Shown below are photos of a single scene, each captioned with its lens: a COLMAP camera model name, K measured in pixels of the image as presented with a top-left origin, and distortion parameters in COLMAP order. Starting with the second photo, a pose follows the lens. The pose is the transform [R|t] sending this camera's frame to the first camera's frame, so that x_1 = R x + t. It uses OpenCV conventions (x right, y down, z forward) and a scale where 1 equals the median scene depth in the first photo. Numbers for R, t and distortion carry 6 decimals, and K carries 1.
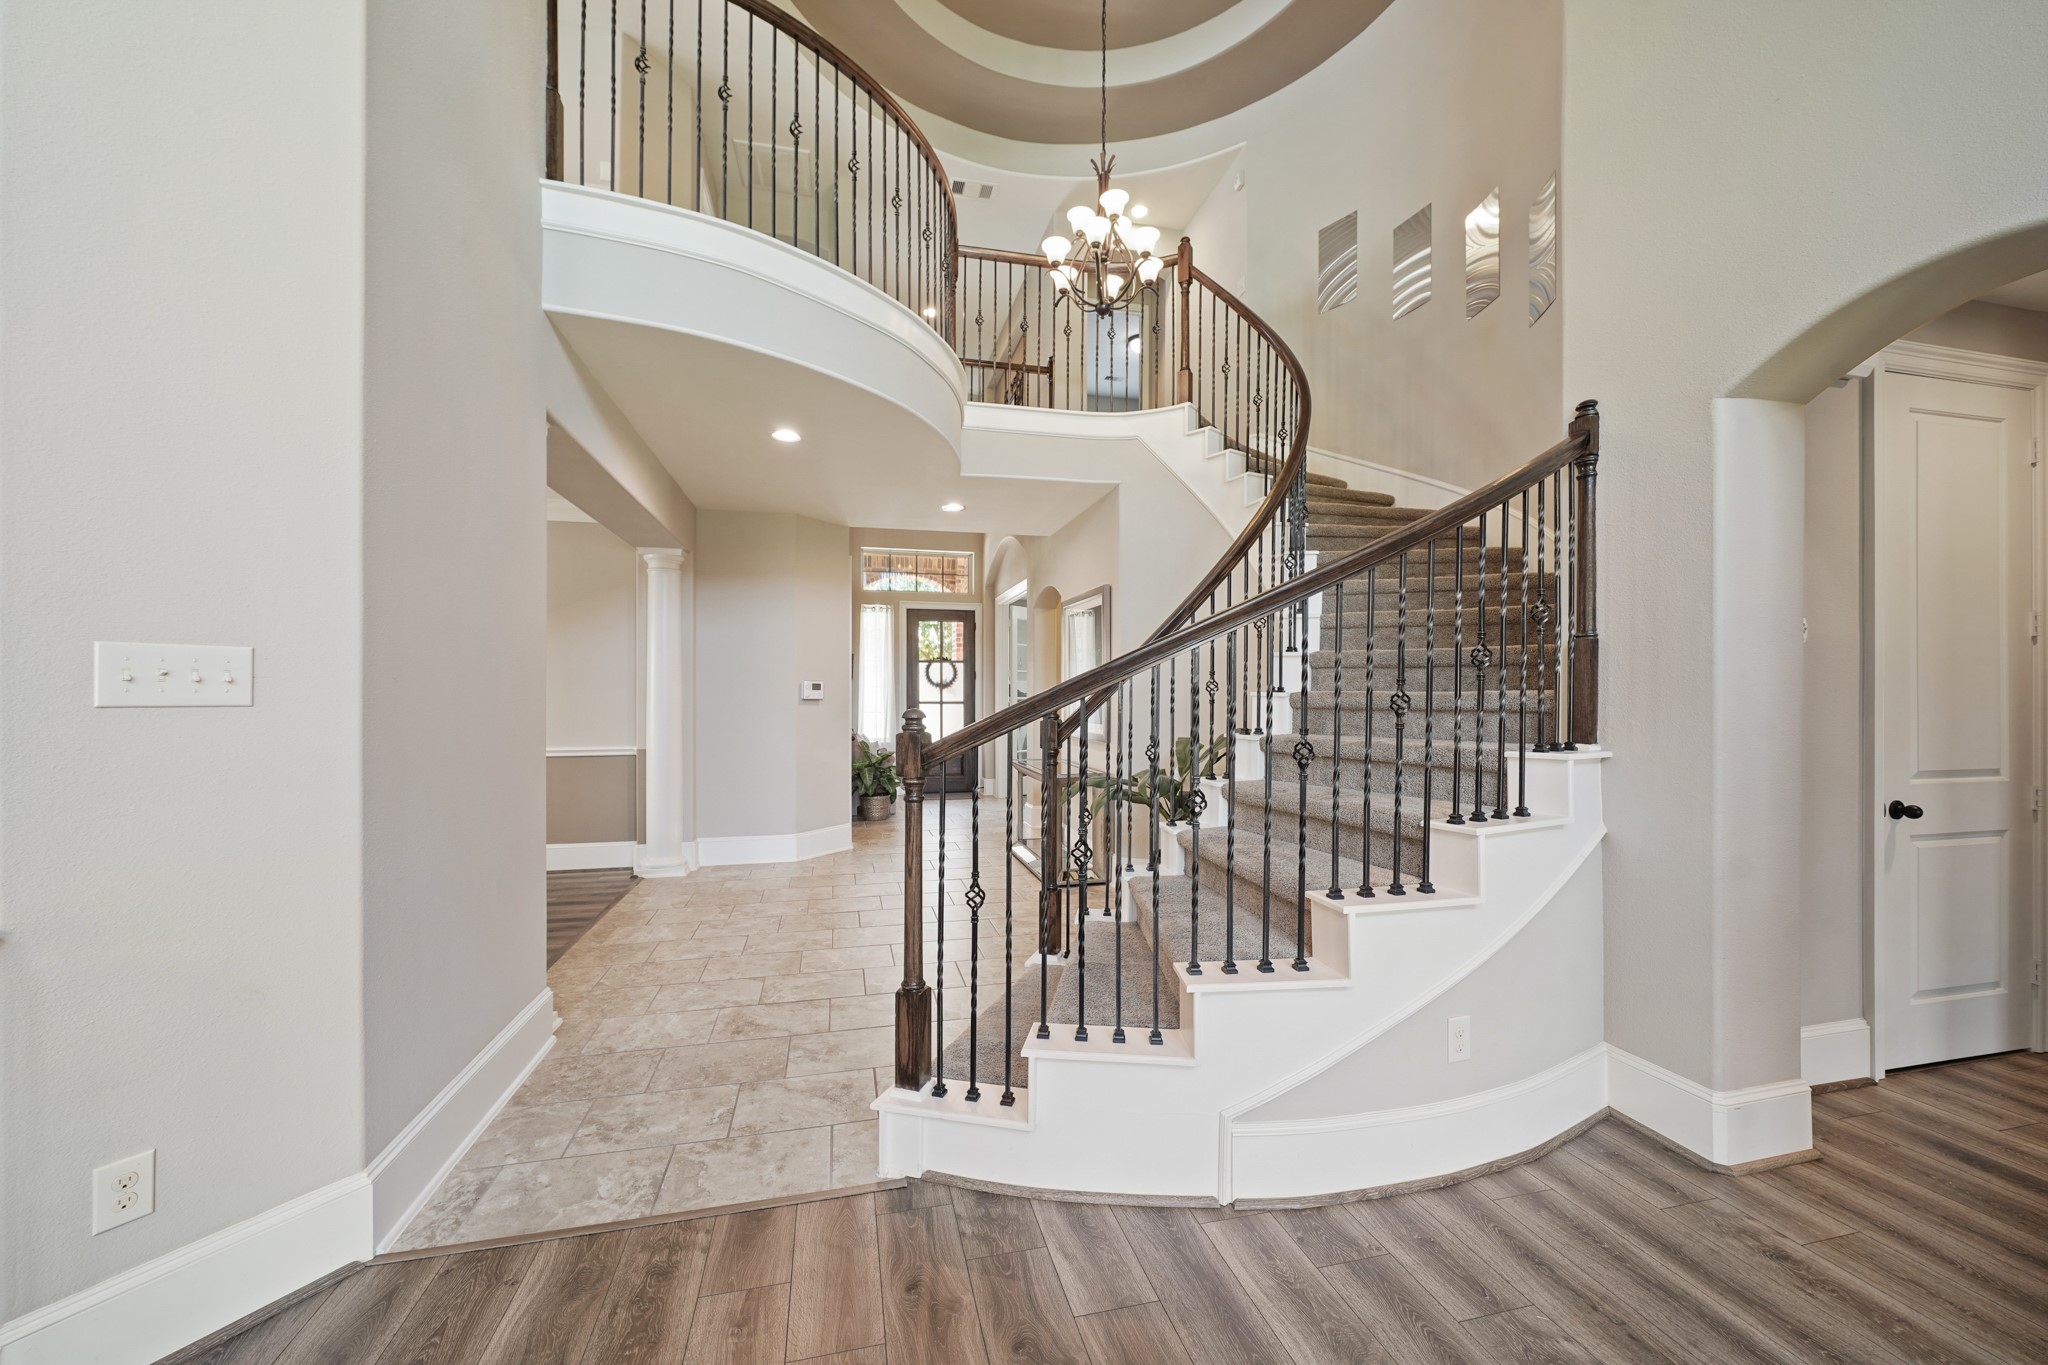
lens RADIAL K [[769.4, 0, 1022.8], [0, 769.4, 696.5], [0, 0, 1]] dist [-0.008109, 0.001215]
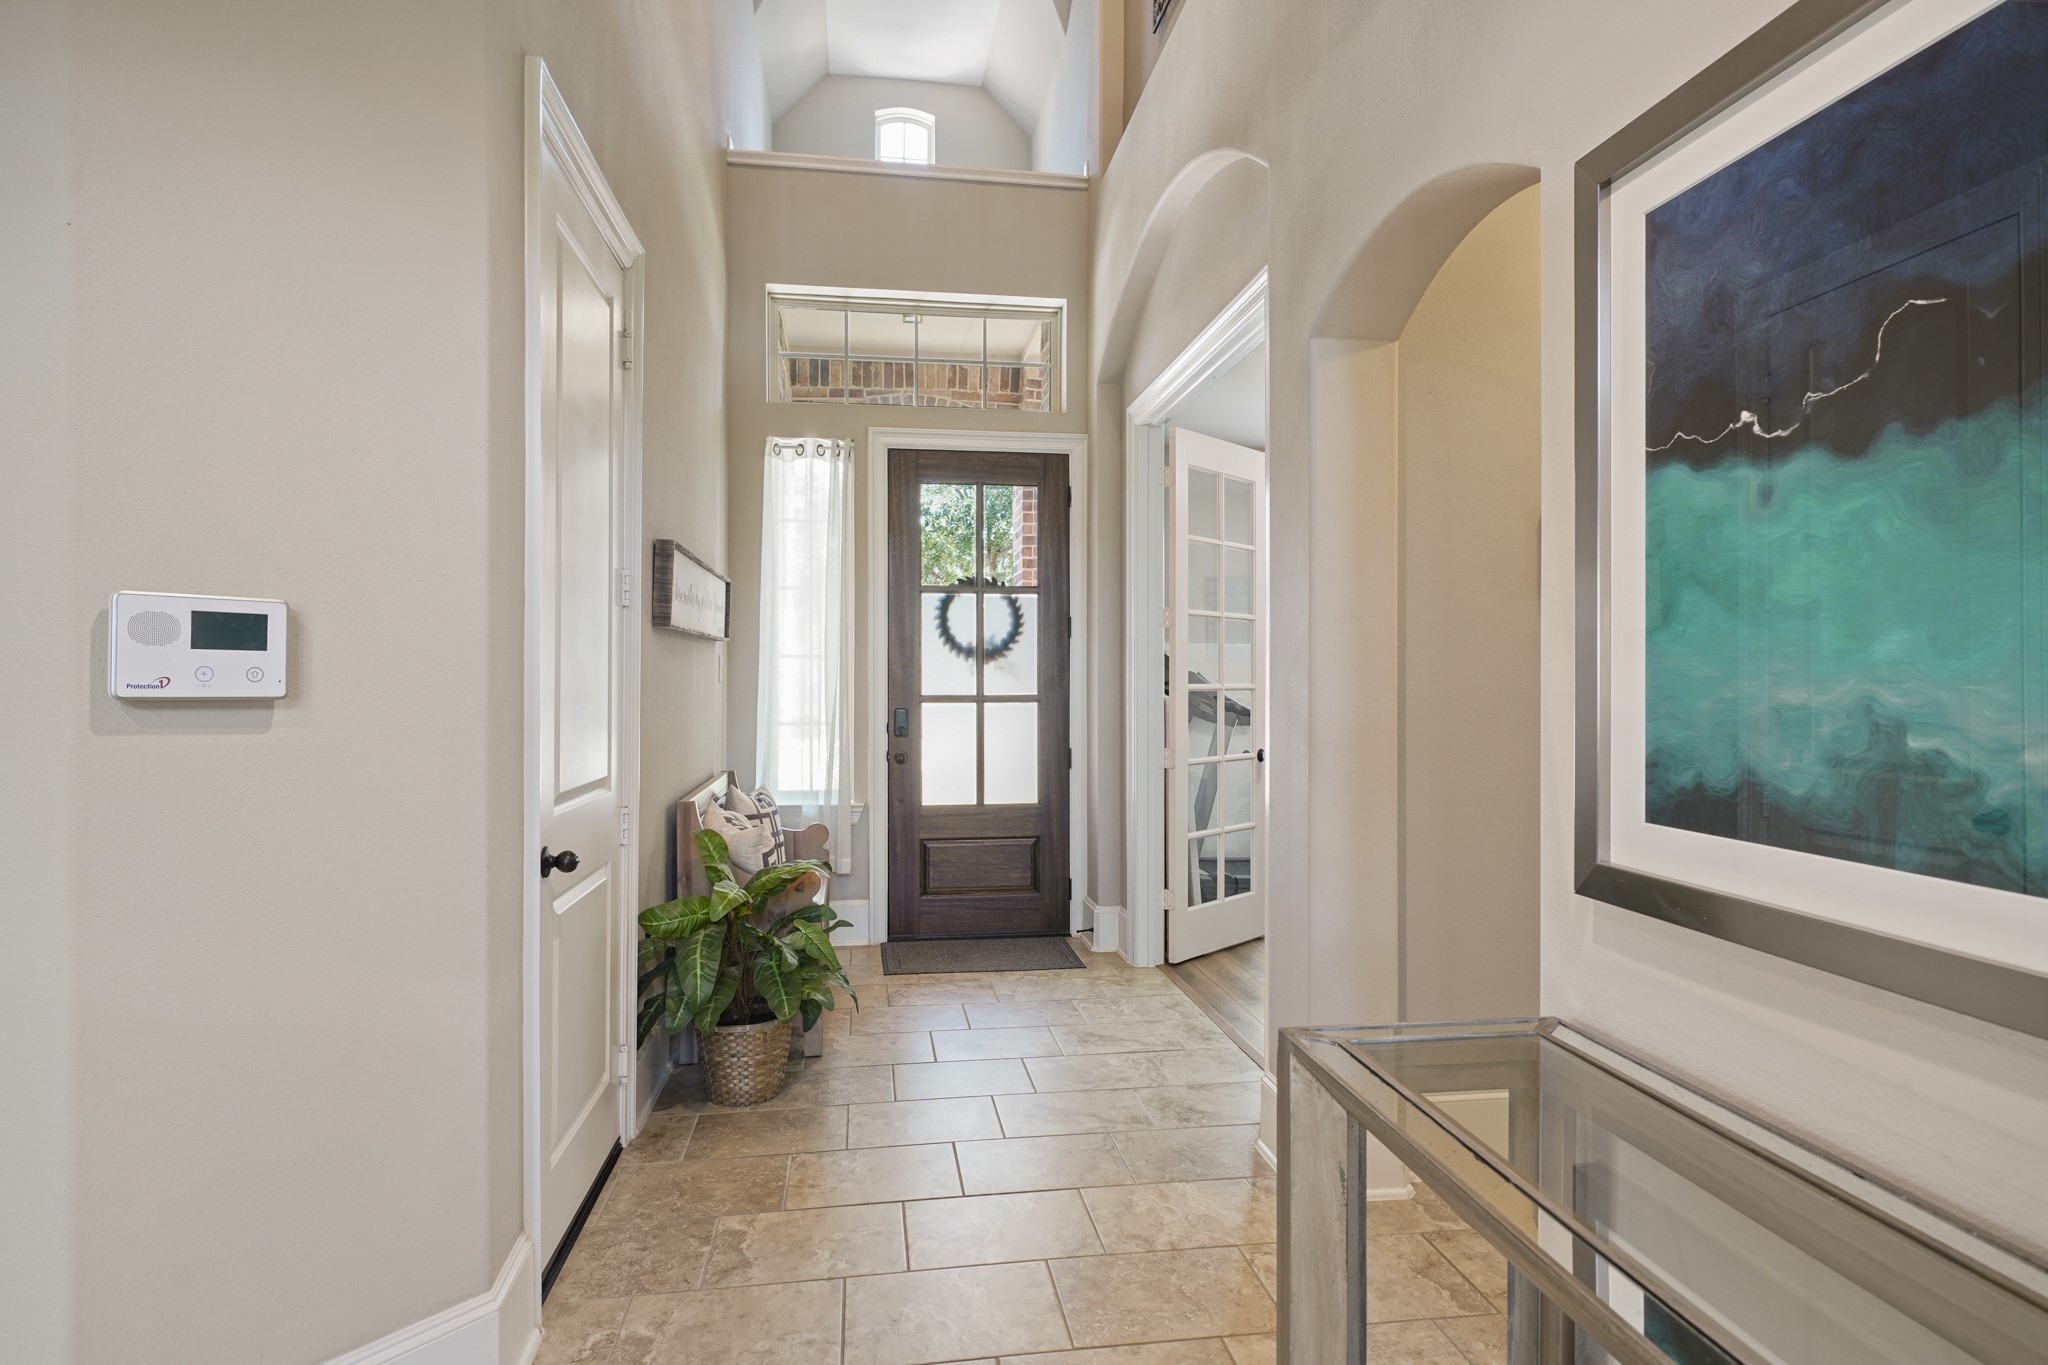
lens RADIAL K [[1087.5, 0, 1029.7], [0, 1087.5, 679.1], [0, 0, 1]] dist [0.000019, 0.000012]
pose [[0.996496, -0.000150, -0.083640, -0.036962], [-0.000021, 0.999998, -0.002039, -0.000489], [0.083640, 0.002033, 0.996494, 0.471726]]
